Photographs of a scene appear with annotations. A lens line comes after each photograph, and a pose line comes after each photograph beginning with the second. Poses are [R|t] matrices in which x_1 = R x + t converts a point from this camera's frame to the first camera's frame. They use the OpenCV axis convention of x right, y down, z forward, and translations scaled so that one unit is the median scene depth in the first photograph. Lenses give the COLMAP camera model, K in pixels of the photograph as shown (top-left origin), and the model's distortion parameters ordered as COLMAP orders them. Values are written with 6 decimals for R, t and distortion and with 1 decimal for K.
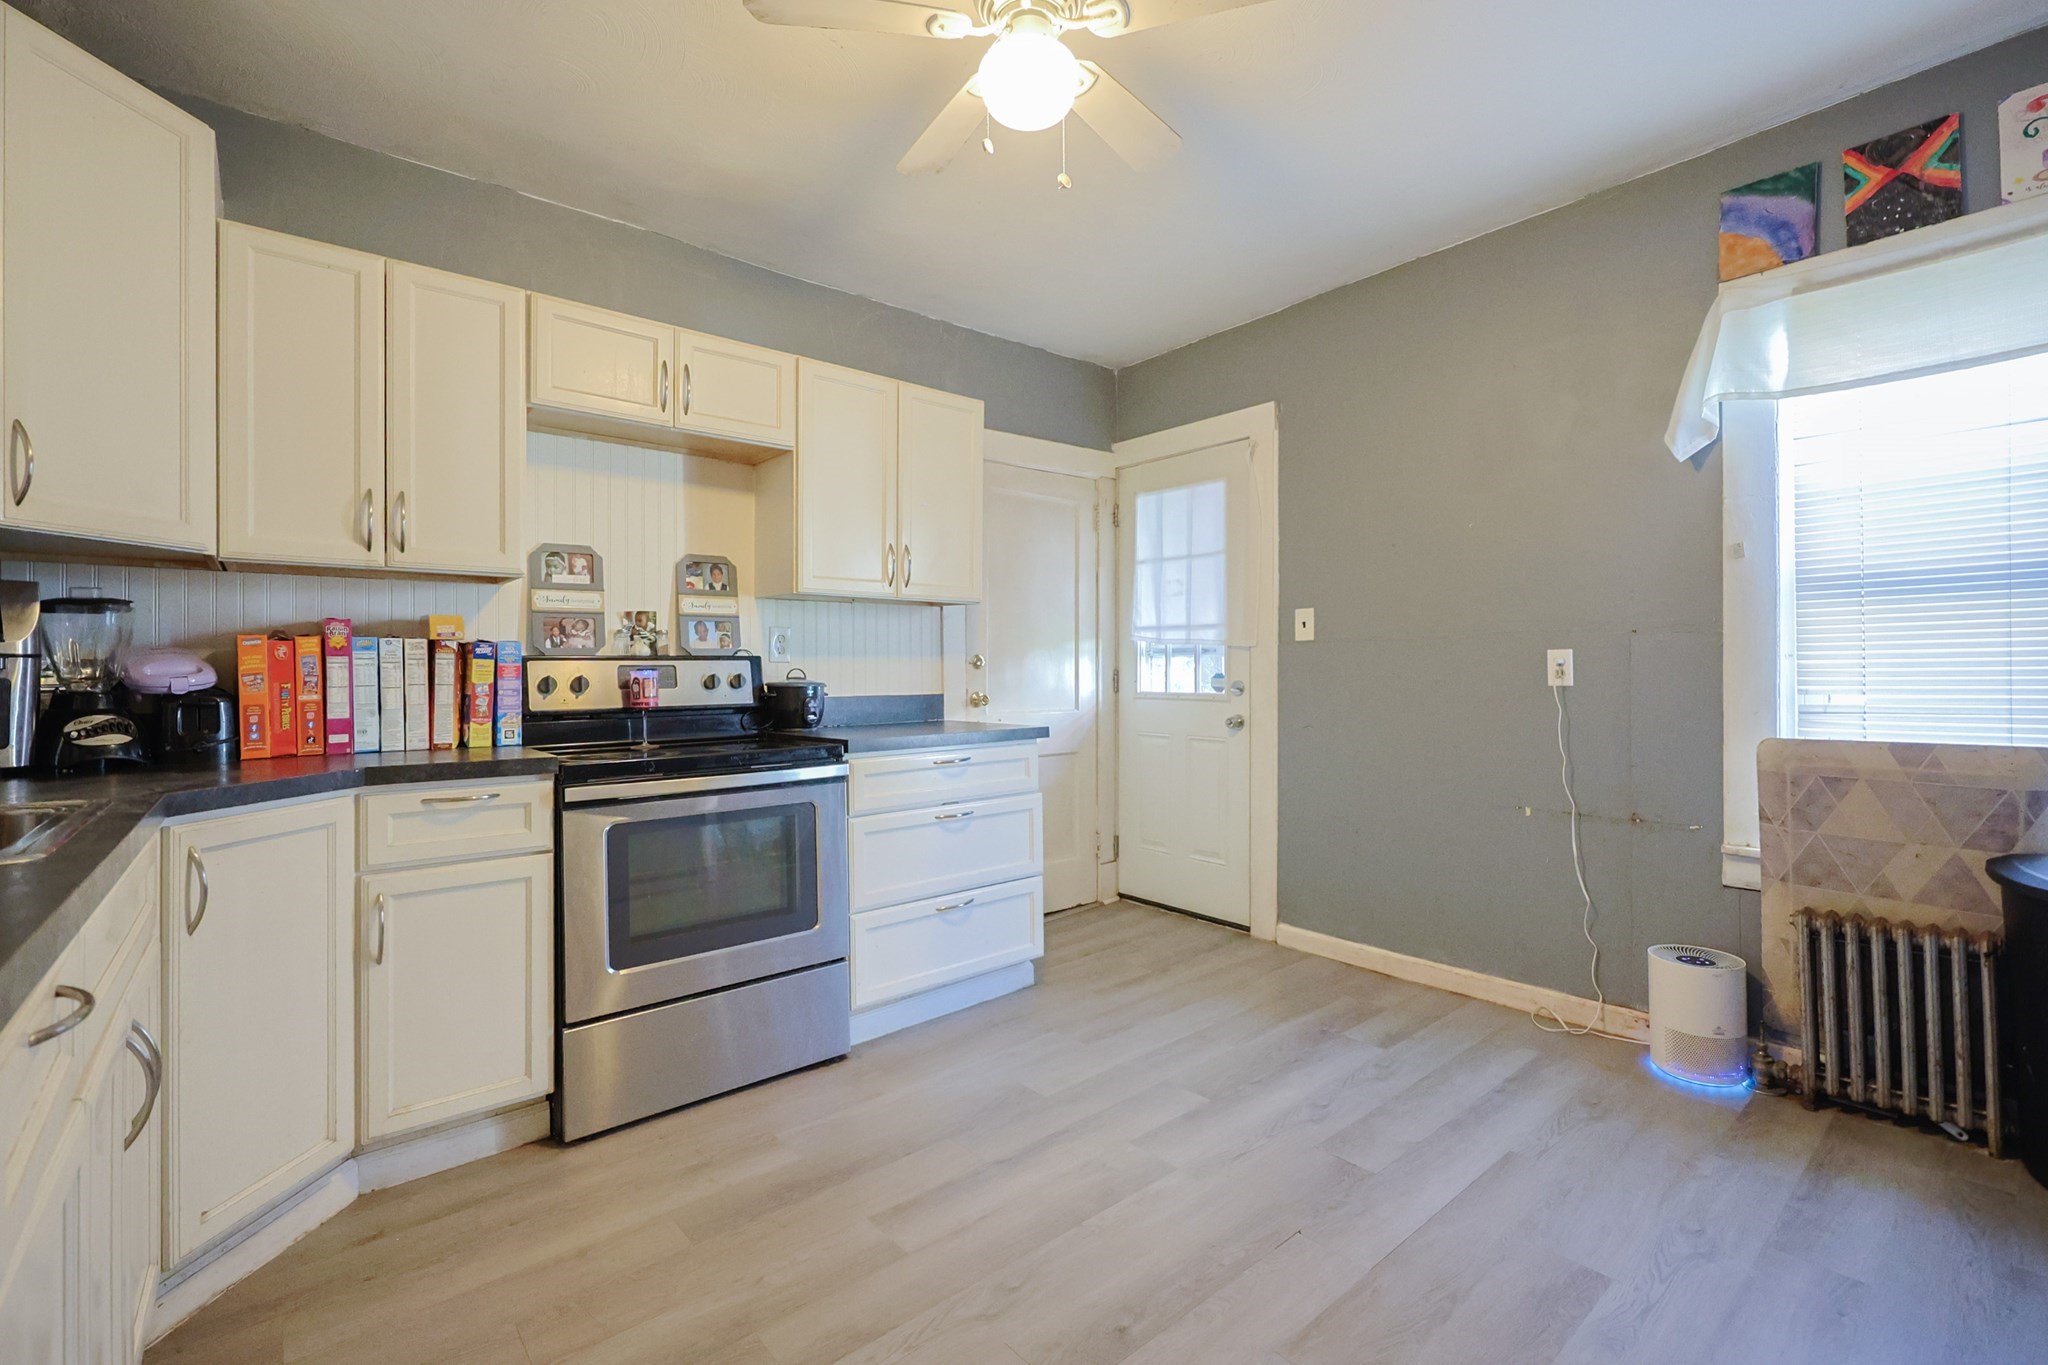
lens RADIAL K [[877.0, 0, 1033.3], [0, 877.0, 670.2], [0, 0, 1]] dist [-0.000336, -0.000155]
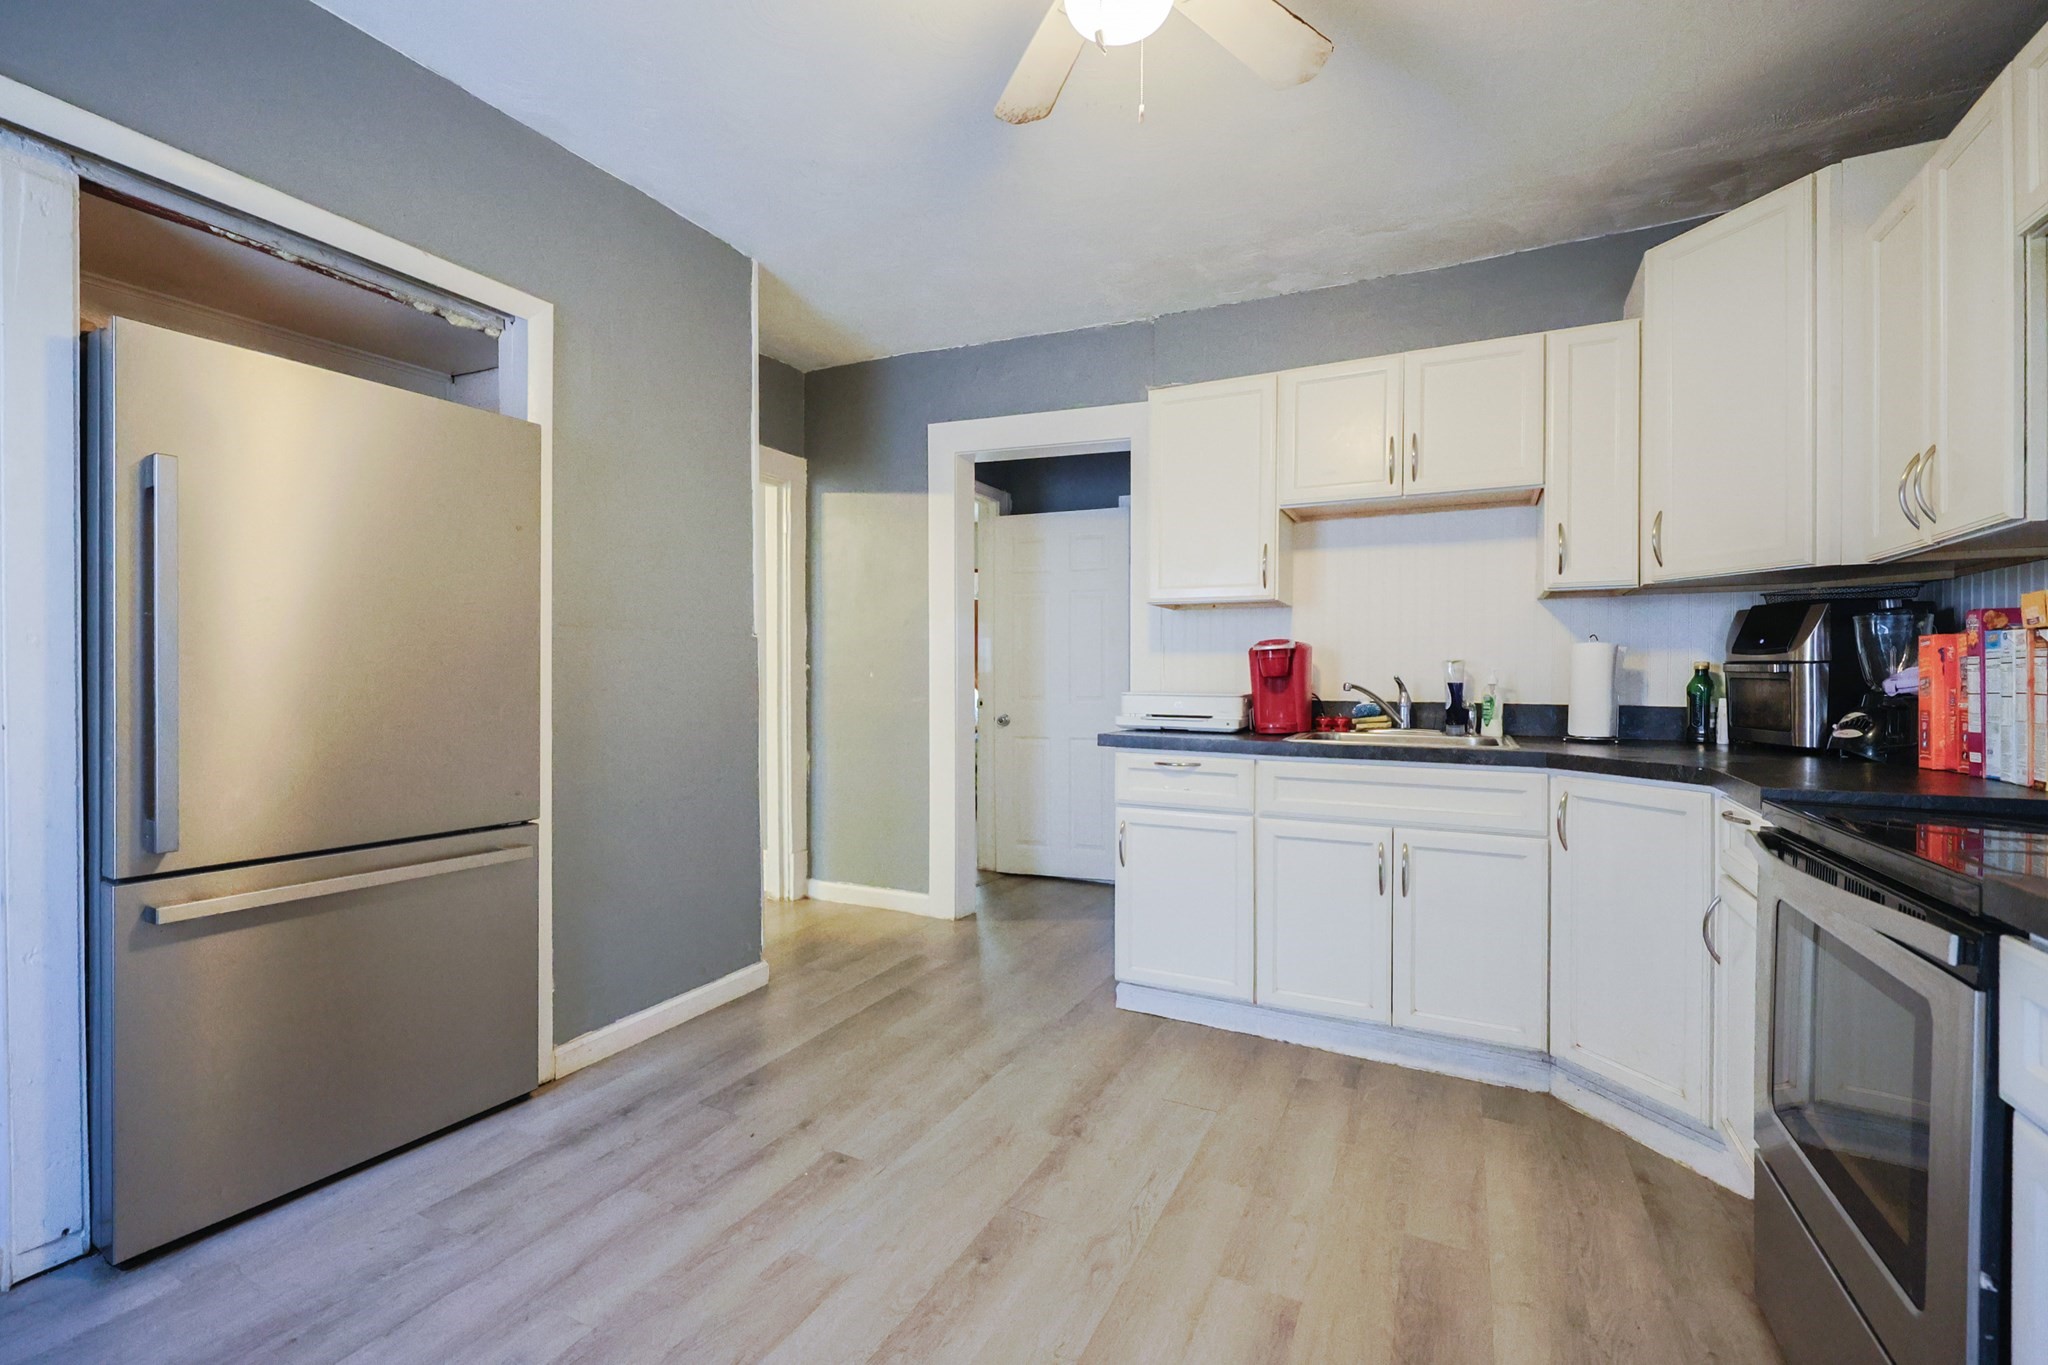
lens RADIAL K [[877.0, 0, 1033.3], [0, 877.0, 670.2], [0, 0, 1]] dist [-0.000336, -0.000155]
pose [[-0.919995, 0.003839, -0.391911, 0.391809], [0.005802, 0.999976, -0.003823, -0.005758], [0.391887, -0.005791, -0.919995, 1.673044]]
